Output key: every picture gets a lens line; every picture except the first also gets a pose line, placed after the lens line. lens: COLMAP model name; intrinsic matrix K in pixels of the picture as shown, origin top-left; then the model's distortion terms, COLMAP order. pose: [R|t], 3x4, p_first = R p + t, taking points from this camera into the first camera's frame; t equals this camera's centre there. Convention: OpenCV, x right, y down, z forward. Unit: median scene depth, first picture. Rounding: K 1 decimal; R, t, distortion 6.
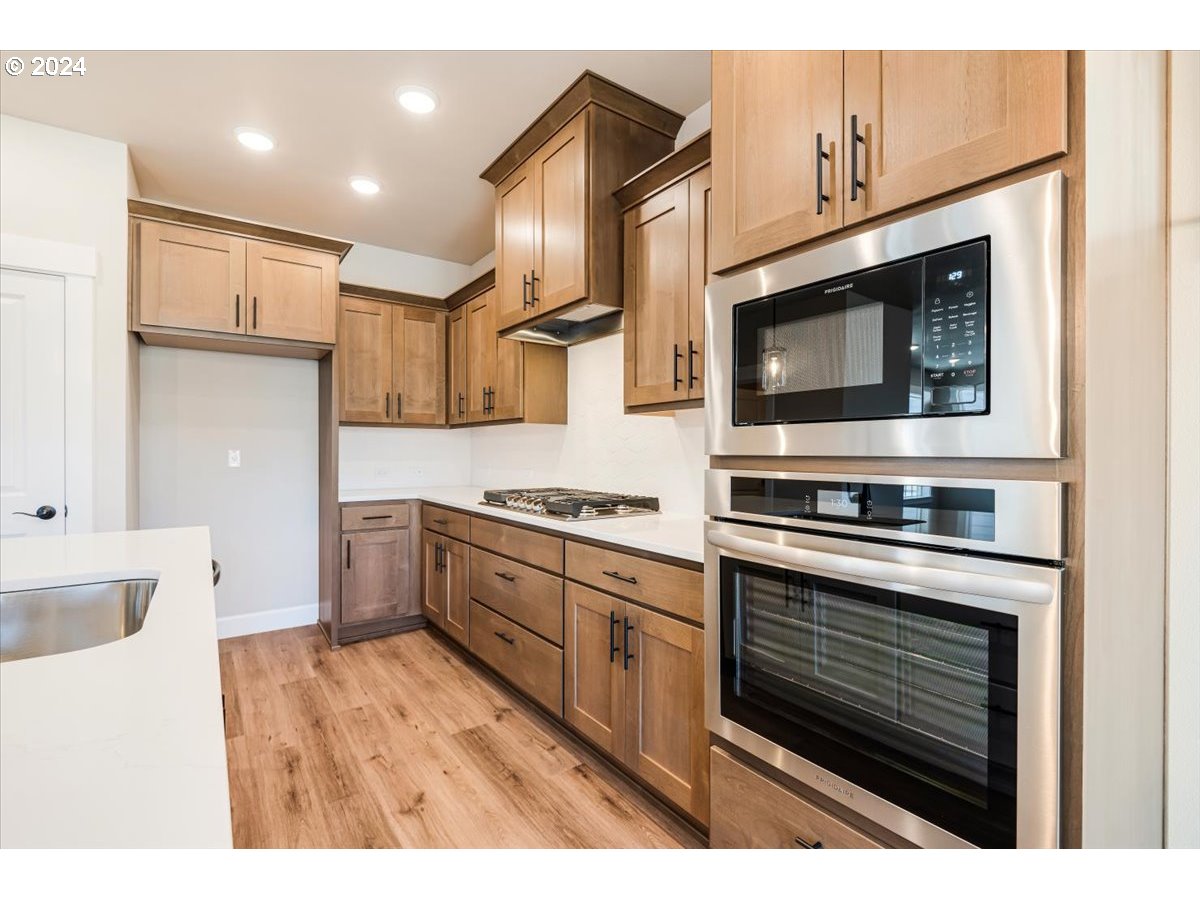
lens RADIAL K [[544.0, 0, 601.0], [0, 544.0, 452.4], [0, 0, 1]] dist [-0.000603, -0.001017]
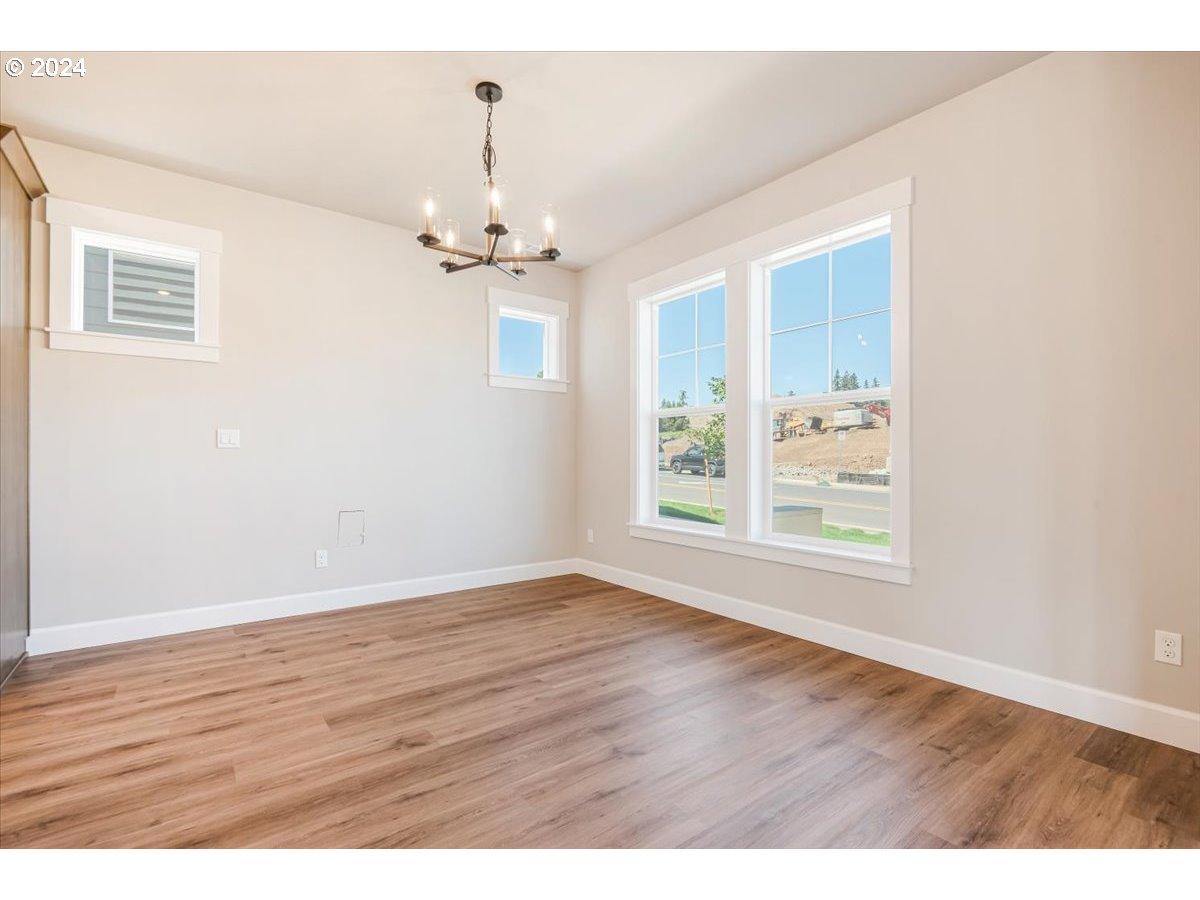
lens RADIAL K [[547.3, 0, 598.4], [0, 547.3, 455.8], [0, 0, 1]] dist [0.003678, -0.008110]
pose [[-0.021360, 0.003617, 0.999765, -0.630438], [0.003565, 0.999987, -0.003542, 0.066485], [-0.999765, 0.003488, -0.021373, -0.655661]]
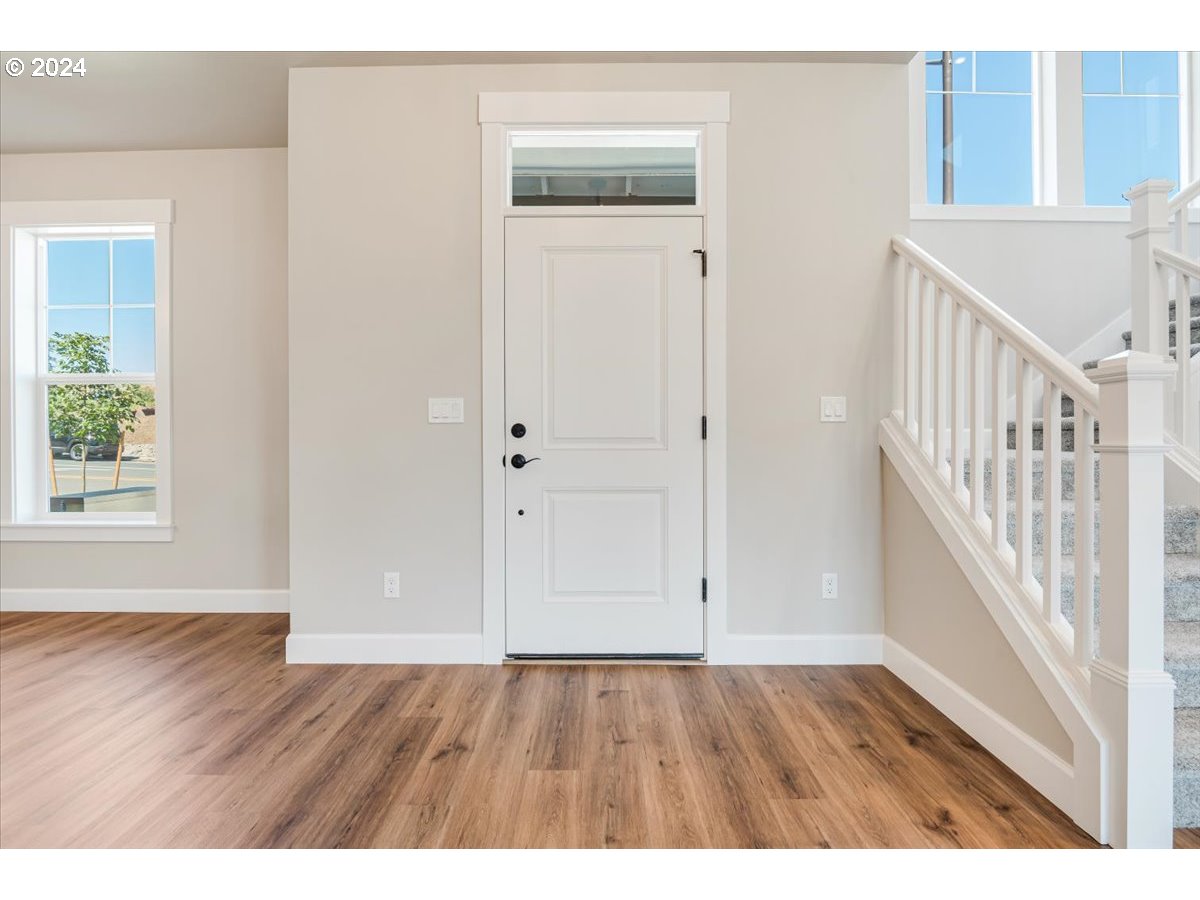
lens RADIAL K [[593.0, 0, 599.9], [0, 593.0, 447.8], [0, 0, 1]] dist [0.000210, -0.013354]
pose [[-0.805786, -0.008489, 0.592145, -1.210561], [0.002533, 0.999839, 0.017780, 0.075267], [-0.592201, 0.015827, -0.805635, -0.768692]]
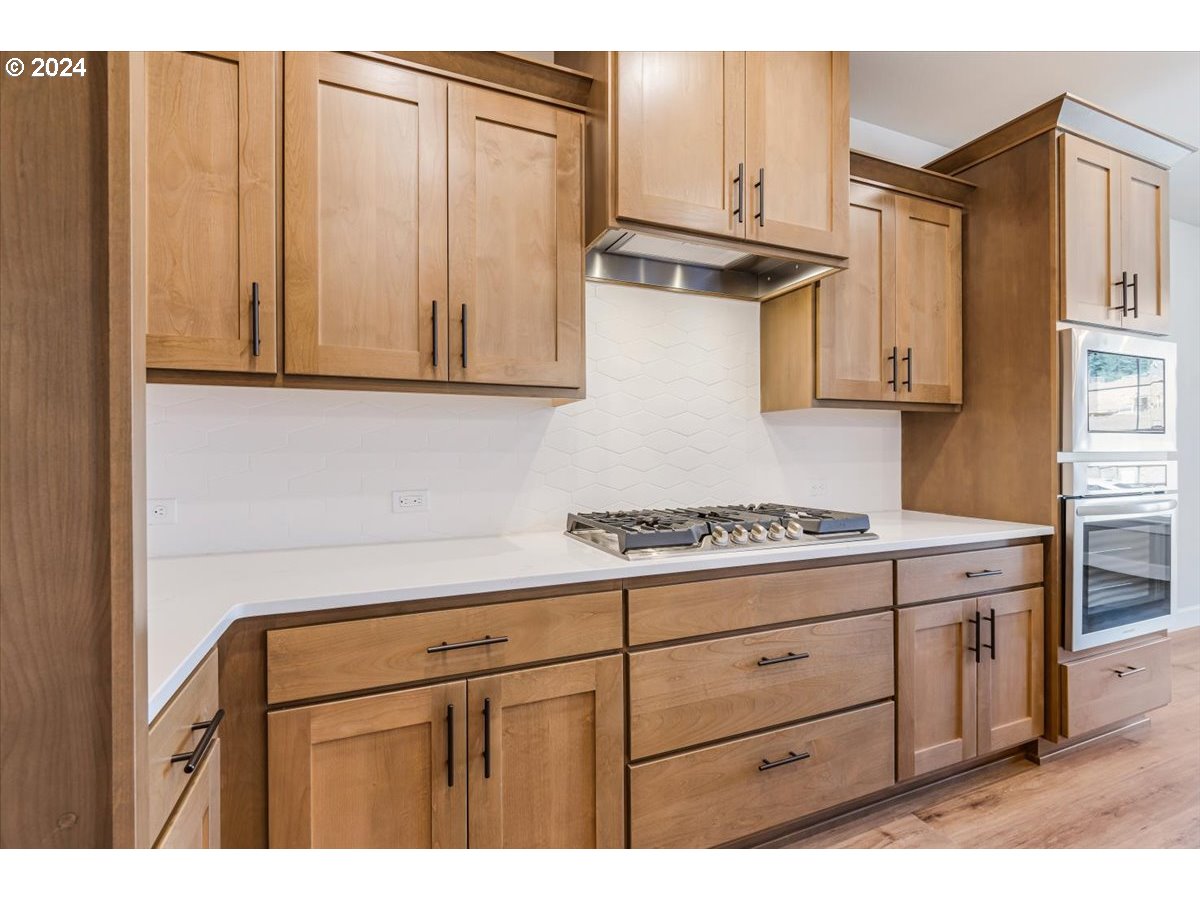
lens RADIAL K [[547.3, 0, 598.4], [0, 547.3, 455.8], [0, 0, 1]] dist [0.003678, -0.008110]
pose [[0.230817, -0.005161, 0.972983, -0.799705], [0.008486, 0.999959, 0.003291, 0.000004], [-0.972960, 0.007497, 0.230852, 1.040593]]
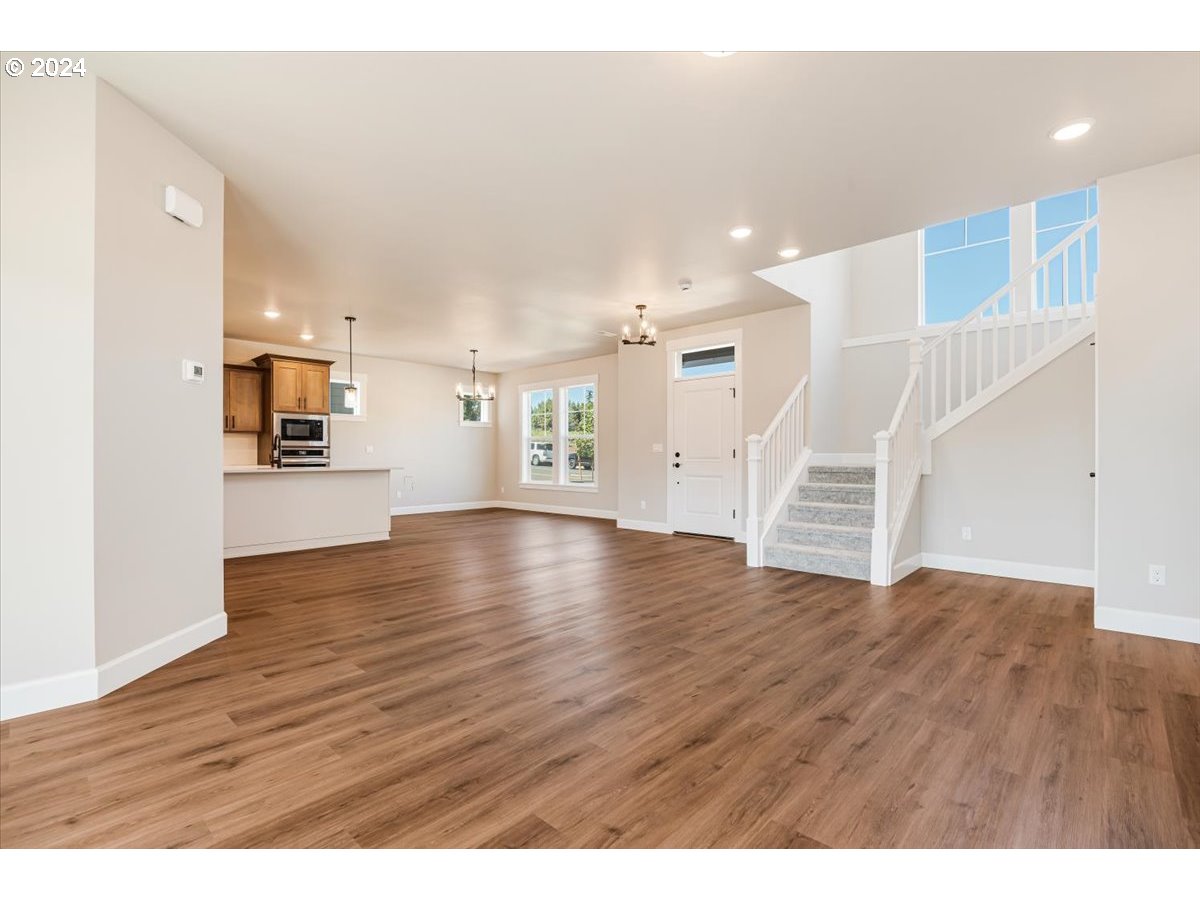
lens RADIAL K [[547.3, 0, 598.4], [0, 547.3, 455.8], [0, 0, 1]] dist [0.003678, -0.008110]
pose [[-0.186584, -0.000065, 0.982439, -3.119661], [0.005345, 0.999985, 0.001081, 0.063814], [-0.982425, 0.005453, -0.186581, -0.604343]]
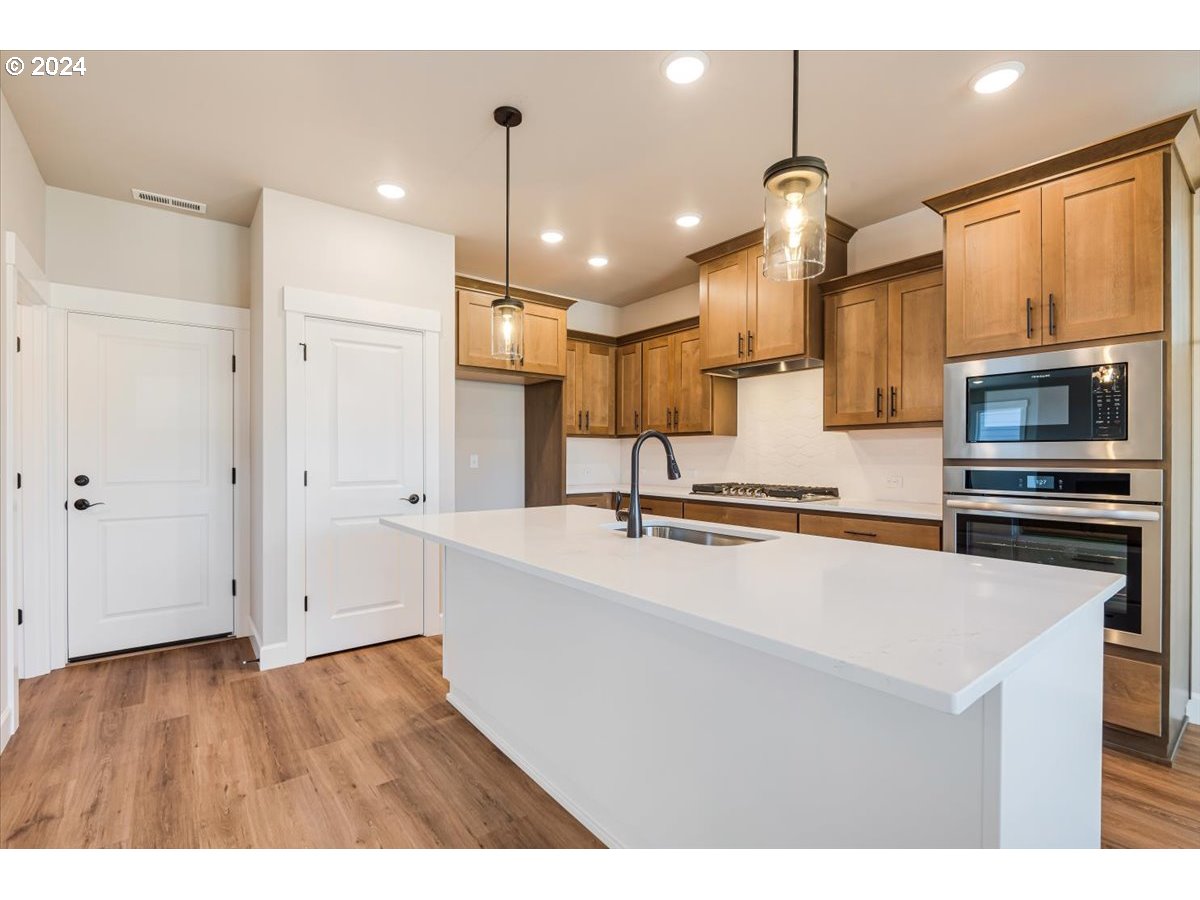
lens RADIAL K [[547.3, 0, 598.4], [0, 547.3, 455.8], [0, 0, 1]] dist [0.003678, -0.008110]
pose [[0.999486, 0.001418, 0.032029, -0.570993], [-0.001347, 0.999997, -0.002255, 0.000747], [-0.032032, 0.002211, 0.999484, -0.439306]]
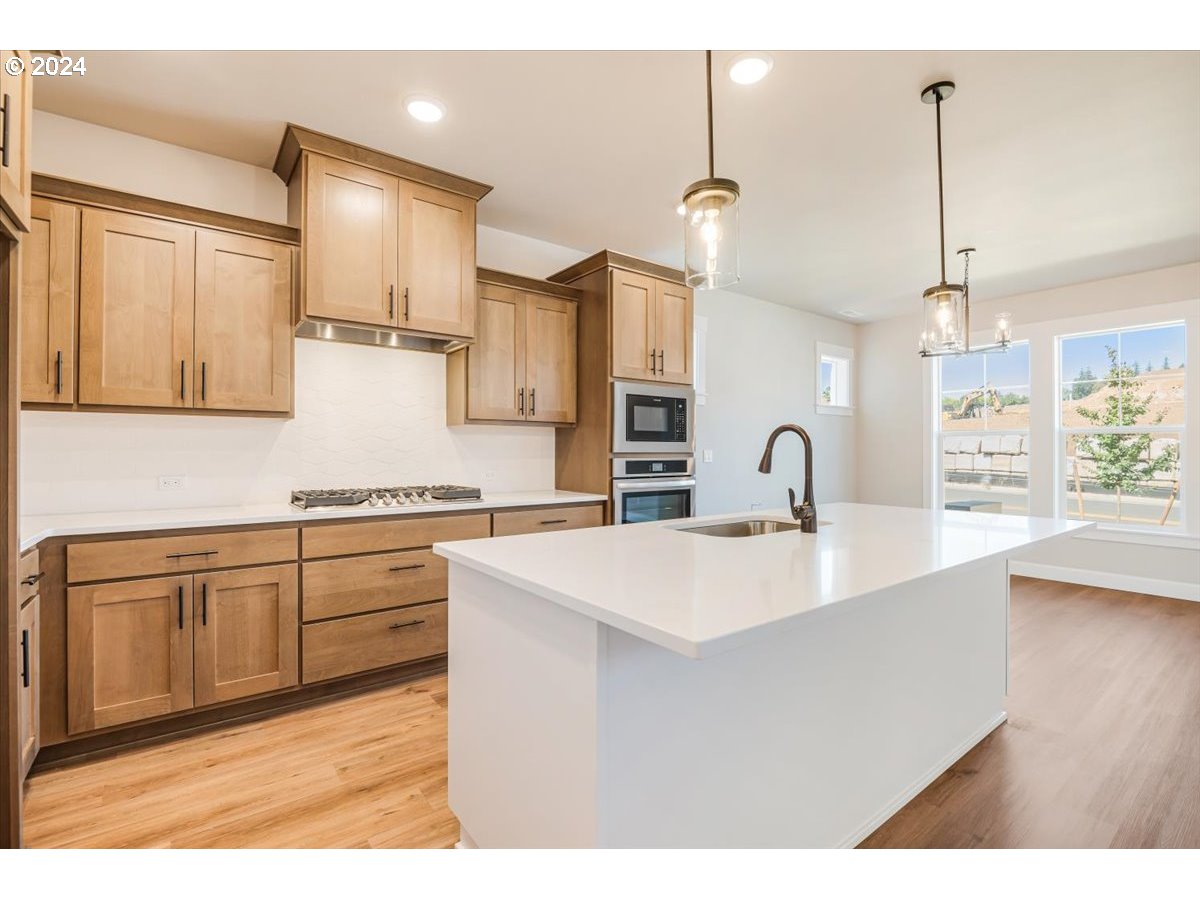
lens RADIAL K [[550.5, 0, 600.0], [0, 550.5, 450.0], [0, 0, 1]] dist [-0.002849, -0.009358]
pose [[-0.017998, 0.002506, 0.999835, -1.253816], [0.002673, 0.999993, -0.002458, -0.000089], [-0.999834, 0.002629, -0.018005, 0.626499]]
